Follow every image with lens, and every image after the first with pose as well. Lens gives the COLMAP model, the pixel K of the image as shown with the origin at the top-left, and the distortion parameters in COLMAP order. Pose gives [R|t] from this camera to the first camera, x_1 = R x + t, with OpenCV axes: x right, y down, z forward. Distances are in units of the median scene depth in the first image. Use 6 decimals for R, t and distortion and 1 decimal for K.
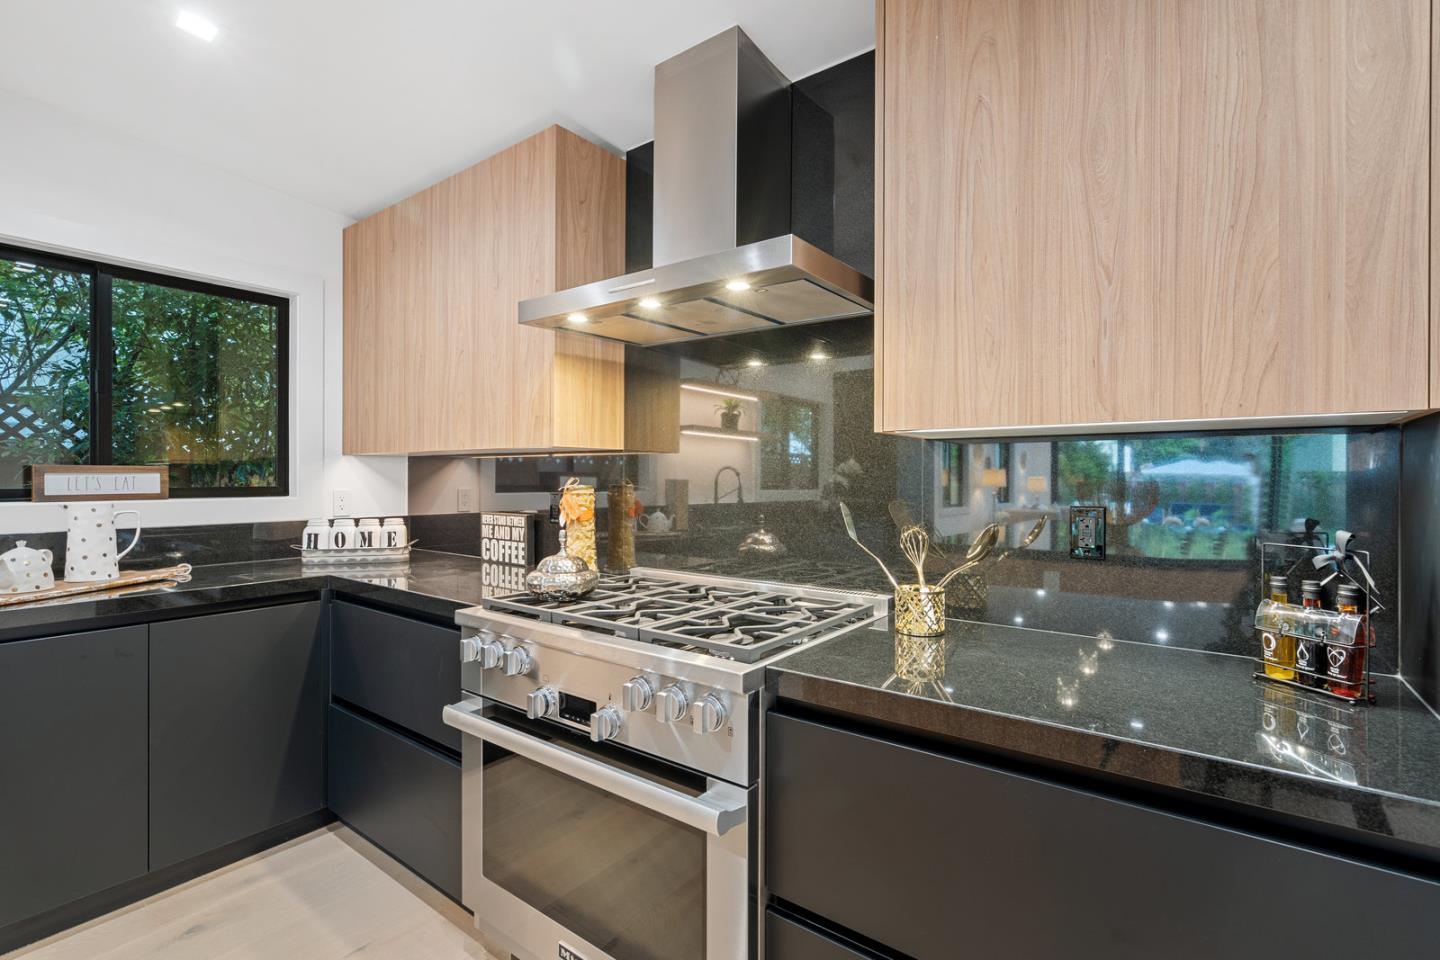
lens RADIAL K [[667.1, 0, 716.0], [0, 667.1, 477.1], [0, 0, 1]] dist [-0.001101, 0.003306]
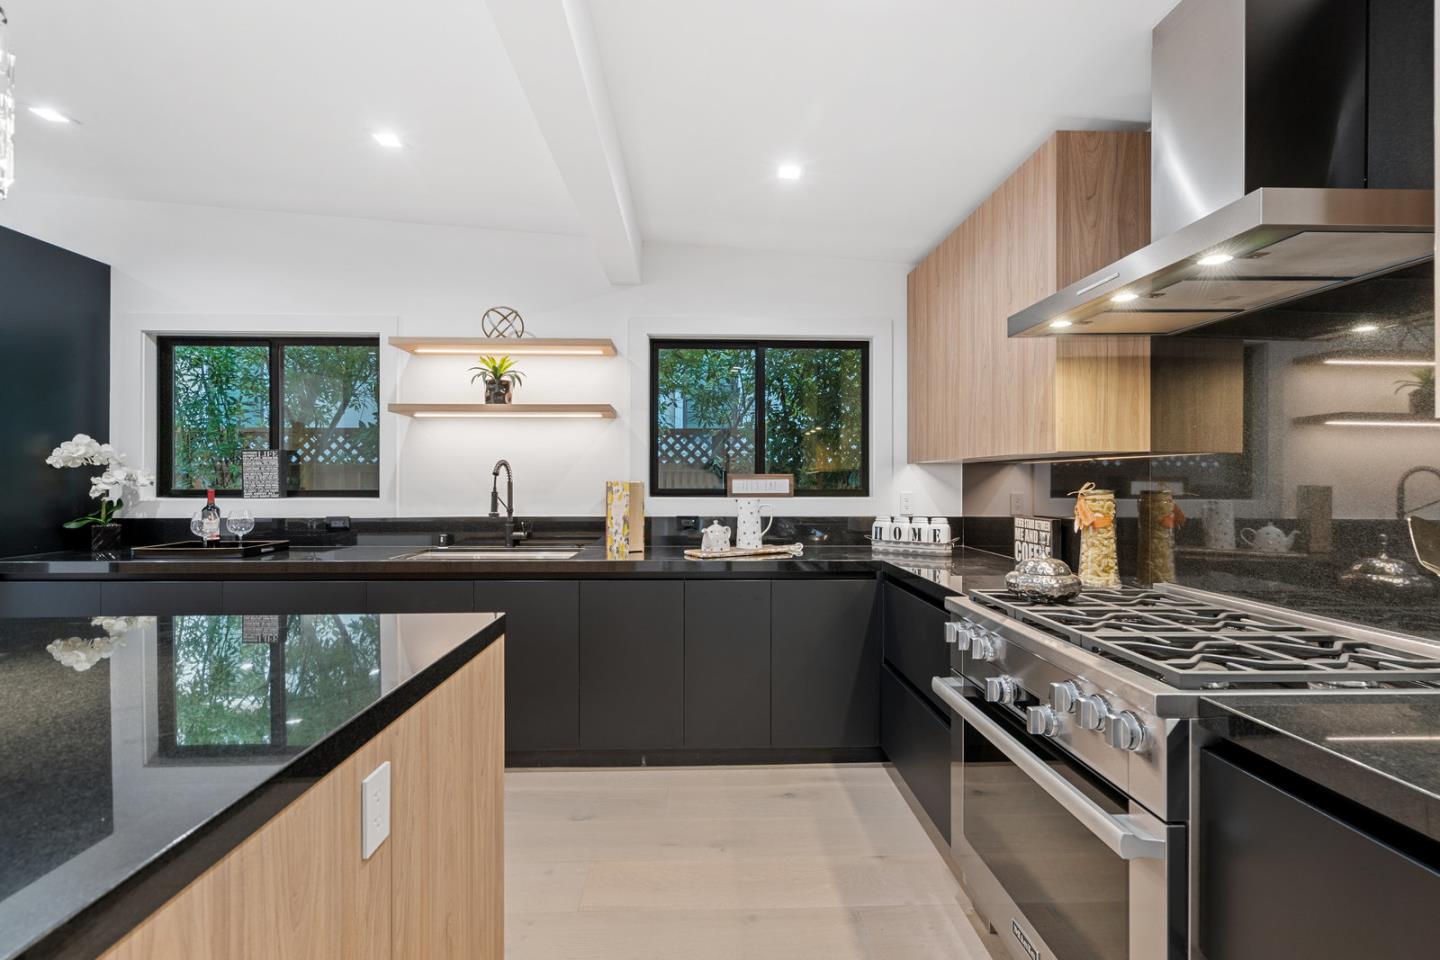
lens RADIAL K [[667.1, 0, 718.2], [0, 667.1, 479.4], [0, 0, 1]] dist [-0.001101, 0.003306]
pose [[0.632785, -0.002767, -0.774322, 0.196615], [-0.000699, 0.999991, -0.004145, 0.000825], [0.774327, 0.003164, 0.632778, -0.027324]]
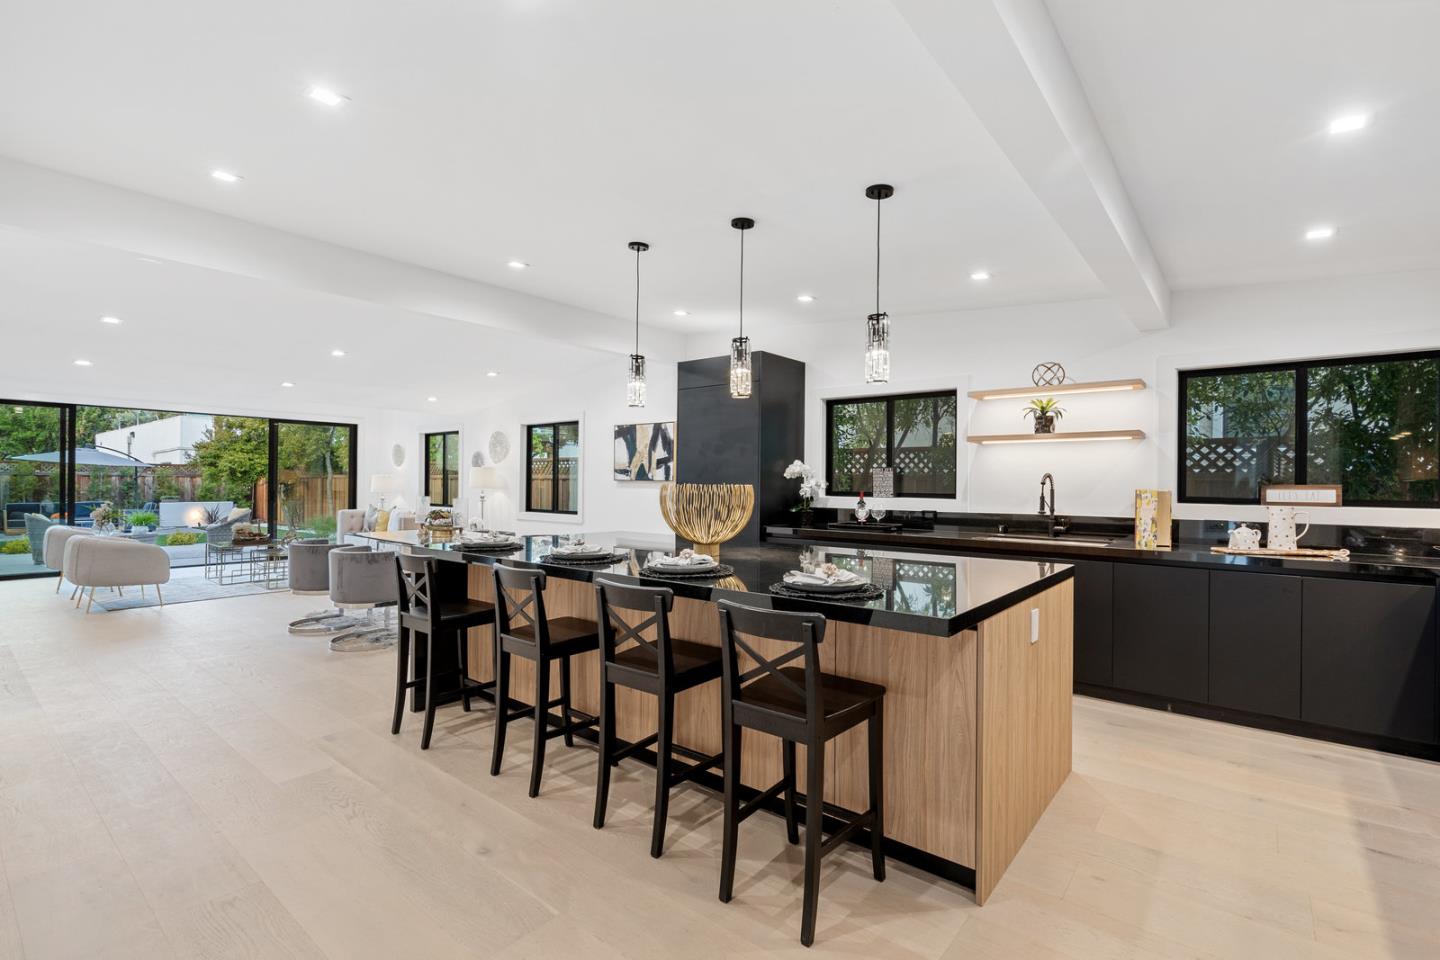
lens RADIAL K [[667.1, 0, 716.0], [0, 667.1, 481.4], [0, 0, 1]] dist [-0.001101, 0.003306]
pose [[-0.029370, -0.004877, -0.999557, 0.800676], [-0.011044, 0.999929, -0.004554, -0.002802], [0.999508, 0.010906, -0.029422, -0.405447]]
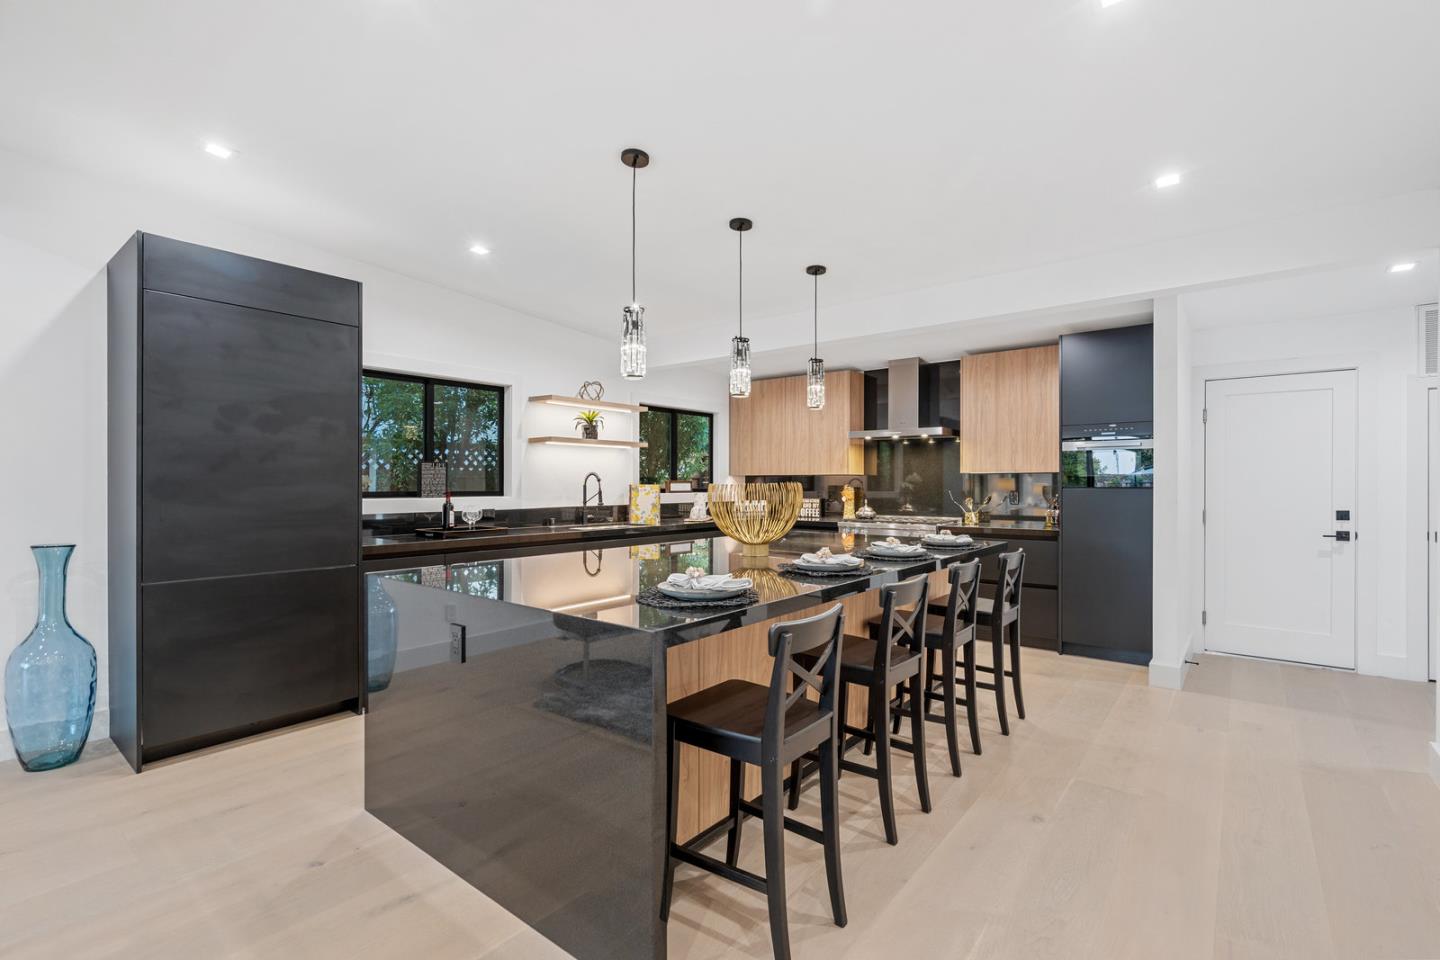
lens RADIAL K [[667.1, 0, 724.9], [0, 667.1, 476.0], [0, 0, 1]] dist [-0.001101, 0.003306]
pose [[0.999843, 0.000716, -0.017701, -0.693113], [-0.000887, 0.999953, -0.009616, -0.009458], [0.017694, 0.009630, 0.999797, -1.903296]]
